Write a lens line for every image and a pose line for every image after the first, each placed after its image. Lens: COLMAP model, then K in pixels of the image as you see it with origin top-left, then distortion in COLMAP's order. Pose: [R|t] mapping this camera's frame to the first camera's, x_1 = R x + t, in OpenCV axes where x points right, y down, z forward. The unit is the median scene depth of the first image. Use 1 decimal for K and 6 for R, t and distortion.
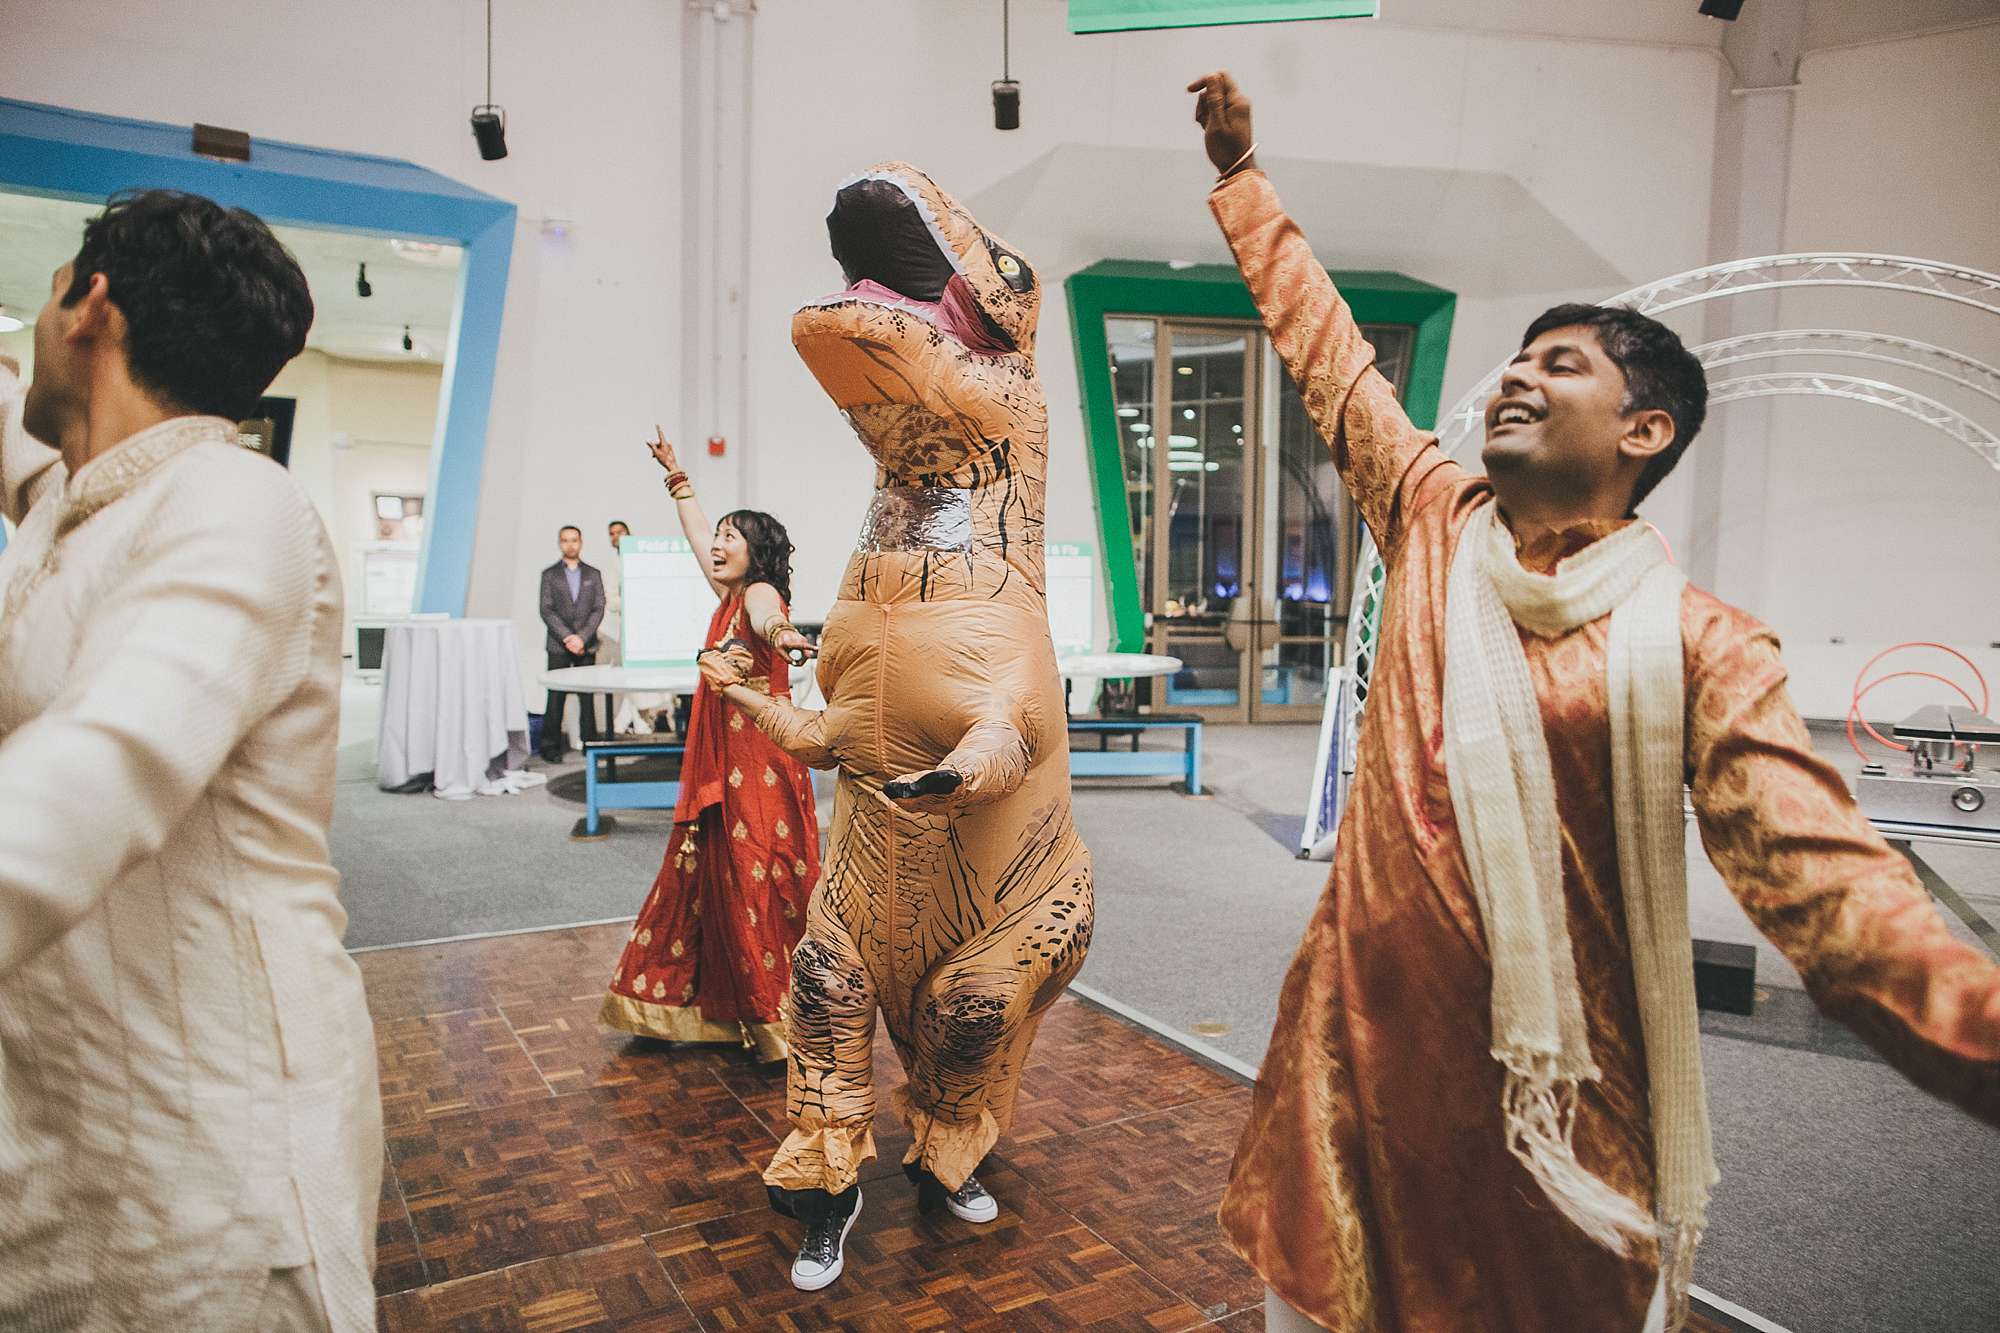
lens RADIAL K [[1374.6, 0, 1004.2], [0, 1374.6, 686.9], [0, 0, 1]] dist [-0.038169, 0.030327]
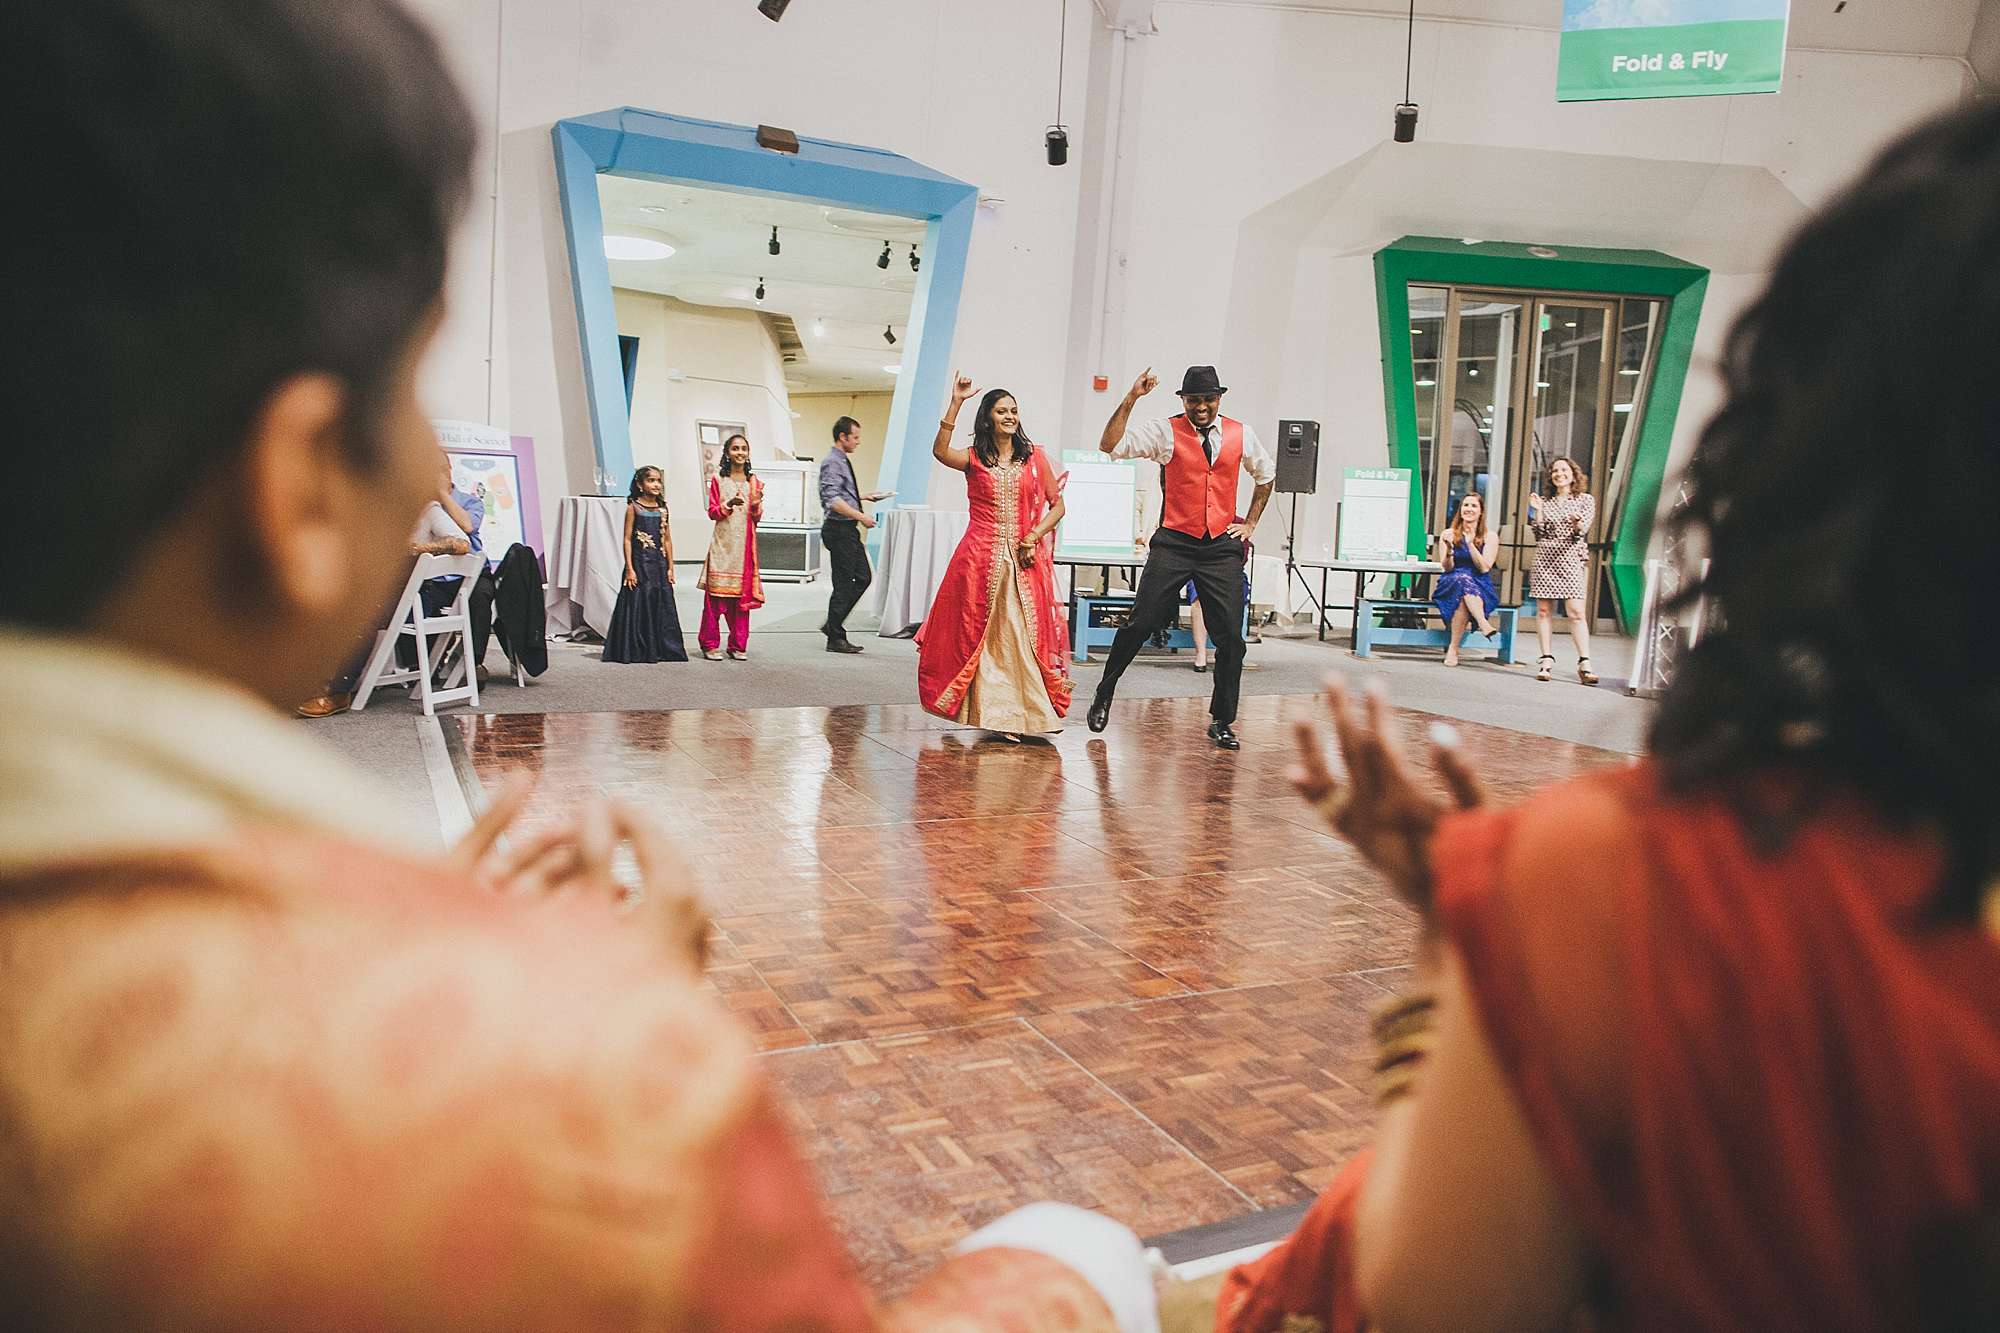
lens RADIAL K [[1374.6, 0, 994.9], [0, 1374.6, 699.2], [0, 0, 1]] dist [-0.038169, 0.030327]
pose [[0.995572, 0.043045, -0.083565, -0.167283], [-0.039744, 0.998378, 0.040768, 0.055643], [0.085184, -0.037266, 0.995668, -0.226365]]
